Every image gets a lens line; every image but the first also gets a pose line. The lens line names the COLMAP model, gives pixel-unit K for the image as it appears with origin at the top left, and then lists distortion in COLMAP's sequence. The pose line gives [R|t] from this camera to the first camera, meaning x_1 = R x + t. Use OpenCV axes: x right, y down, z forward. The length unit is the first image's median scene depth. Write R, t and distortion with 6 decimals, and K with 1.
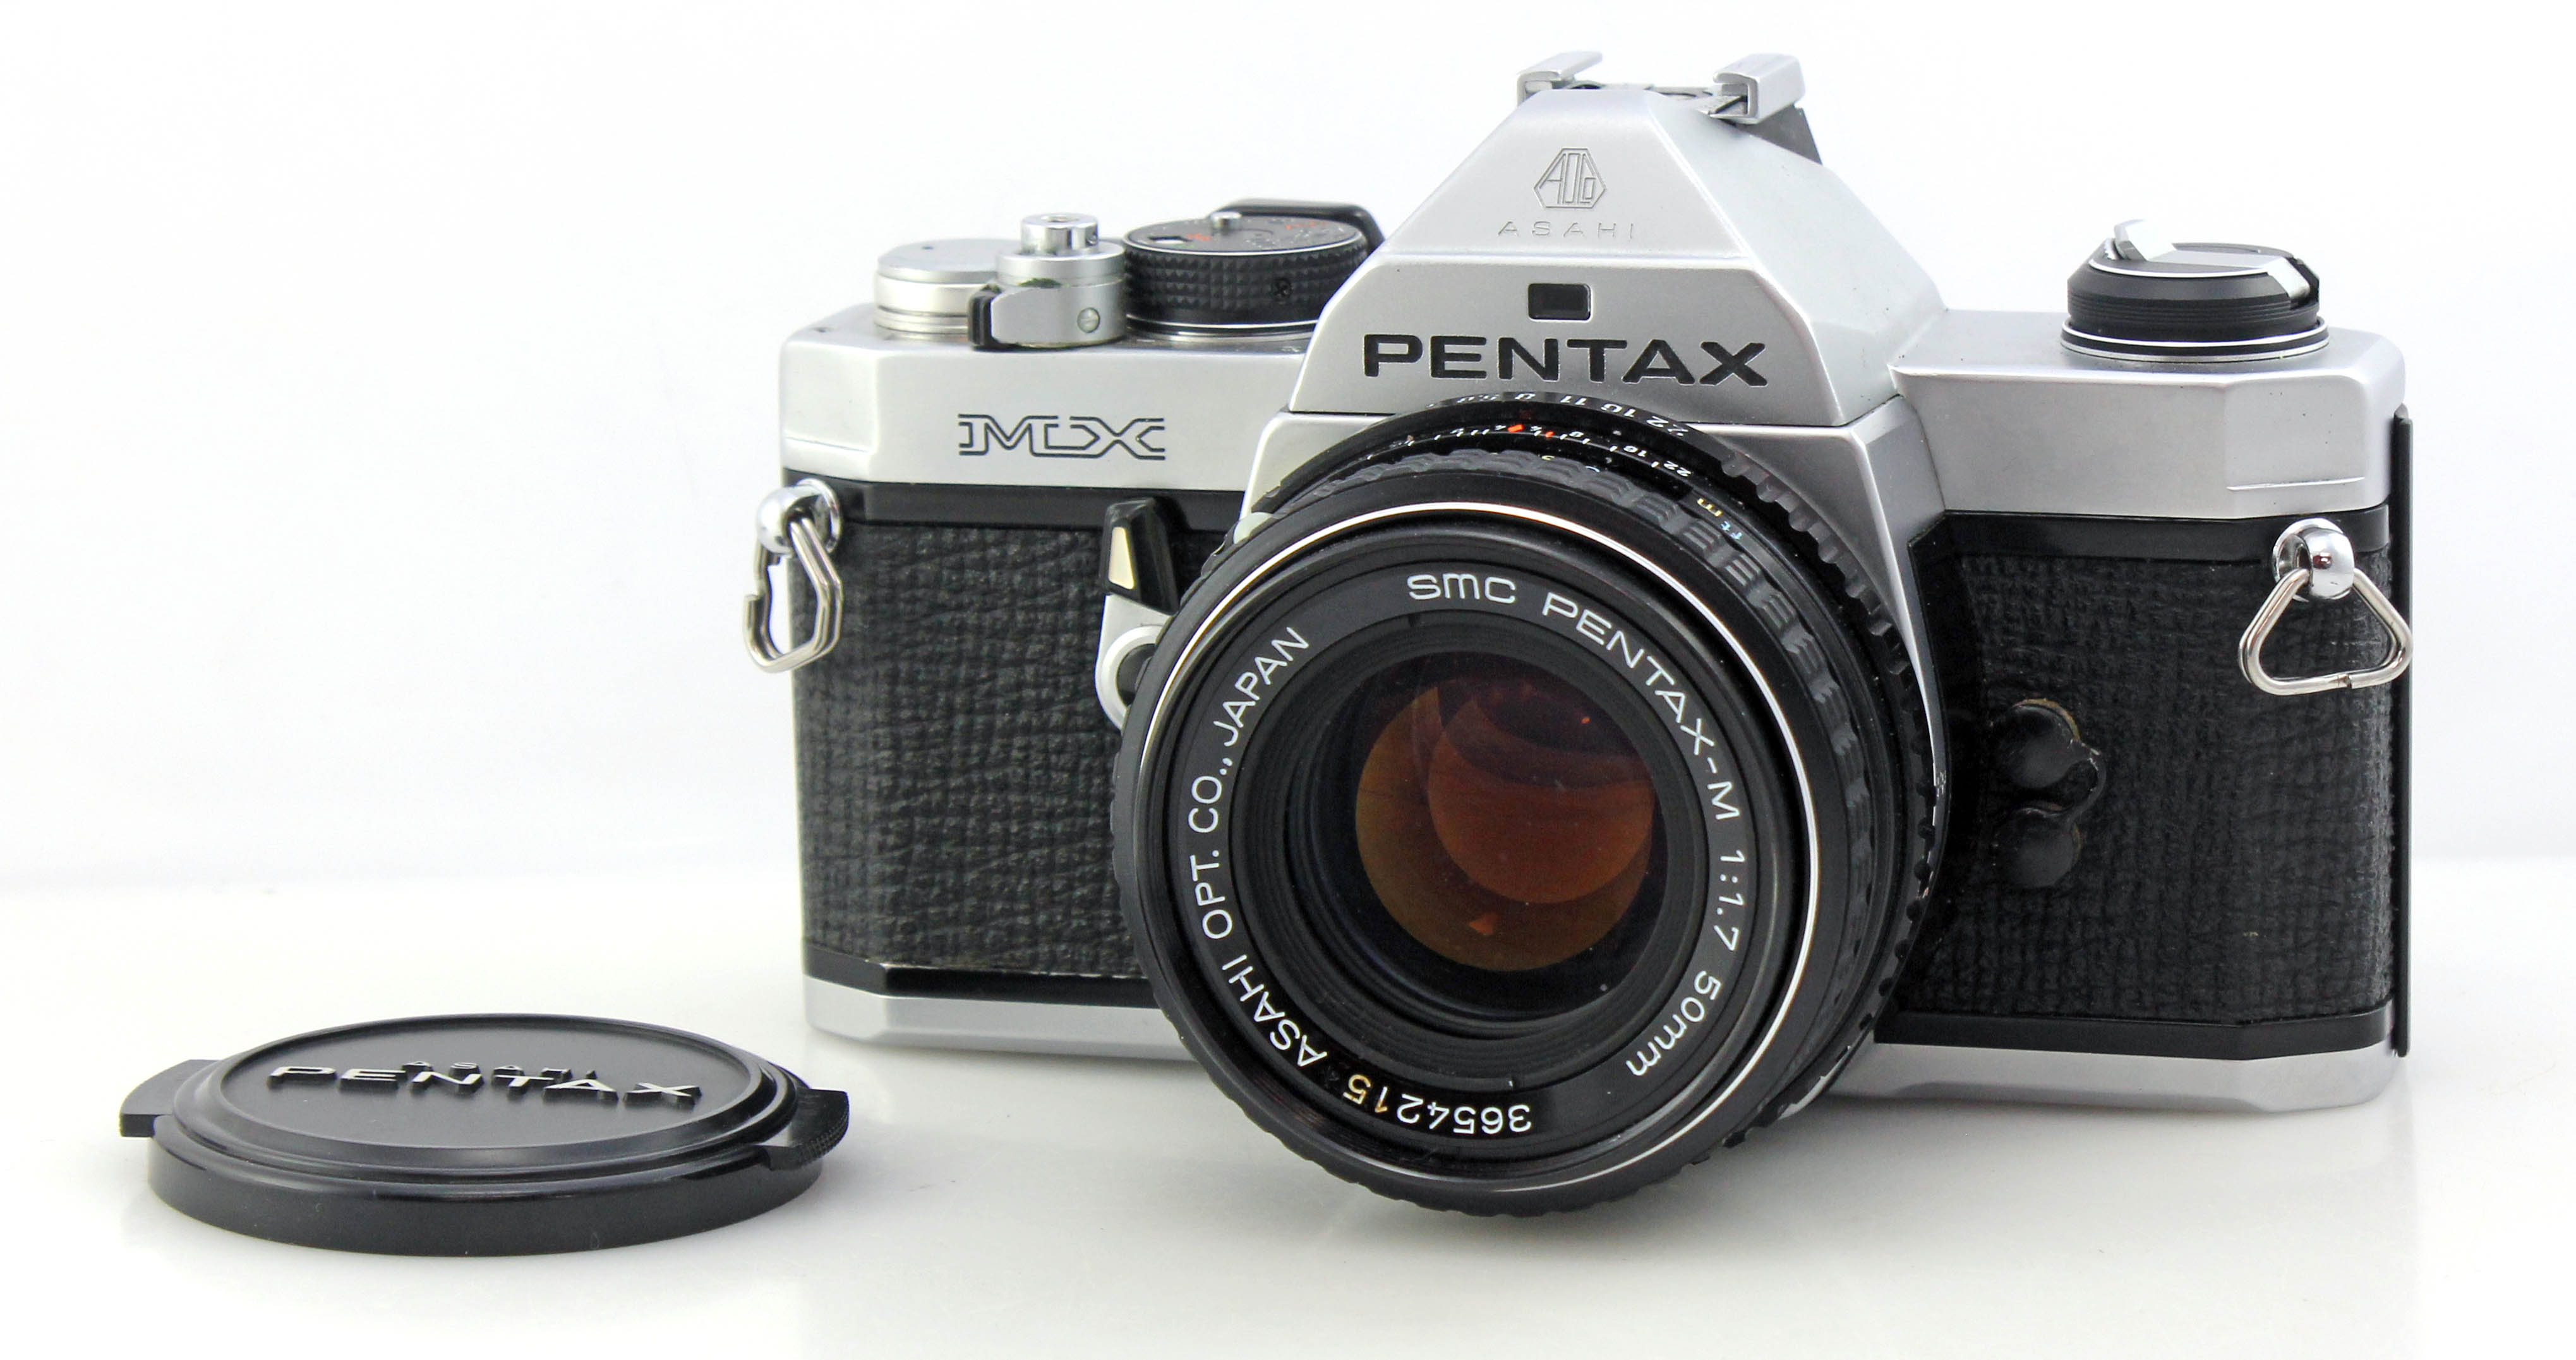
lens RADIAL K [[7051.8, 0, 1288.0], [0, 7051.8, 685.6], [0, 0, 1]] dist [-0.029964, 0.000000]
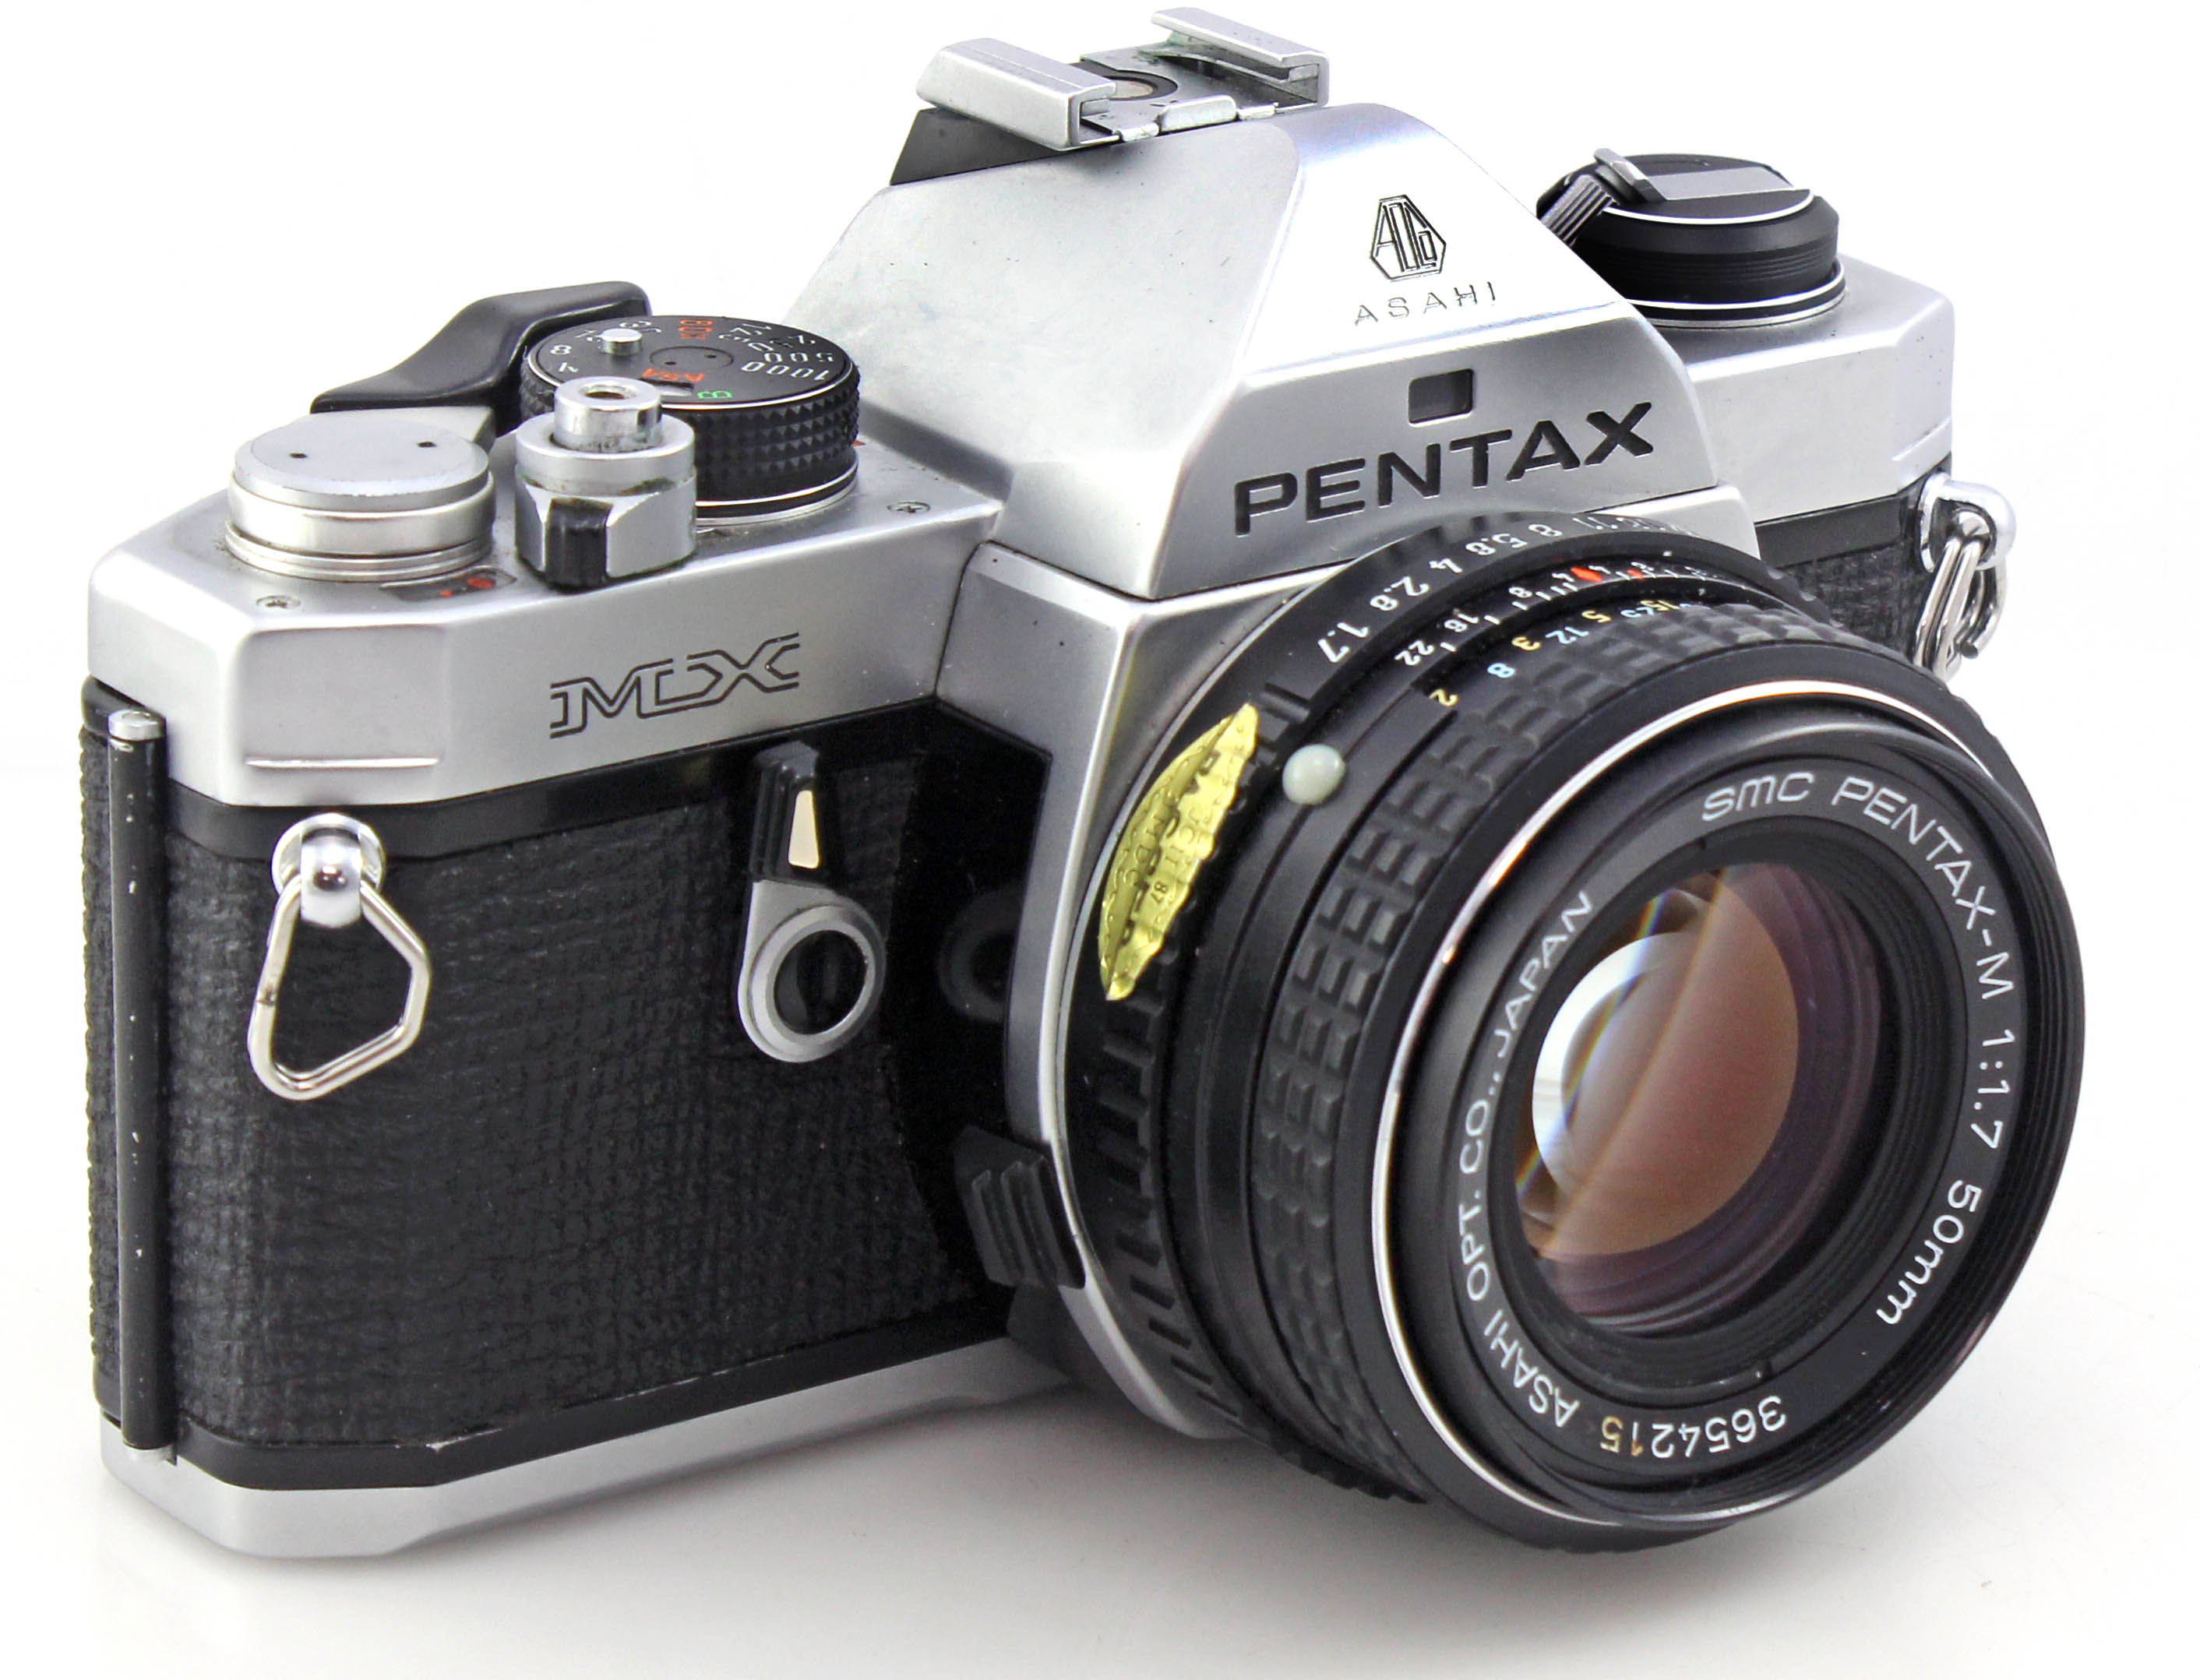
lens RADIAL K [[9163.4, 0, 1099.5], [0, 9163.4, 838.9], [0, 0, 1]] dist [-0.396158, 0.000000]
pose [[0.611246, -0.229008, 0.757584, -0.797708], [0.129620, 0.973263, 0.189623, -0.212717], [-0.780754, -0.017709, 0.624588, 0.410850]]
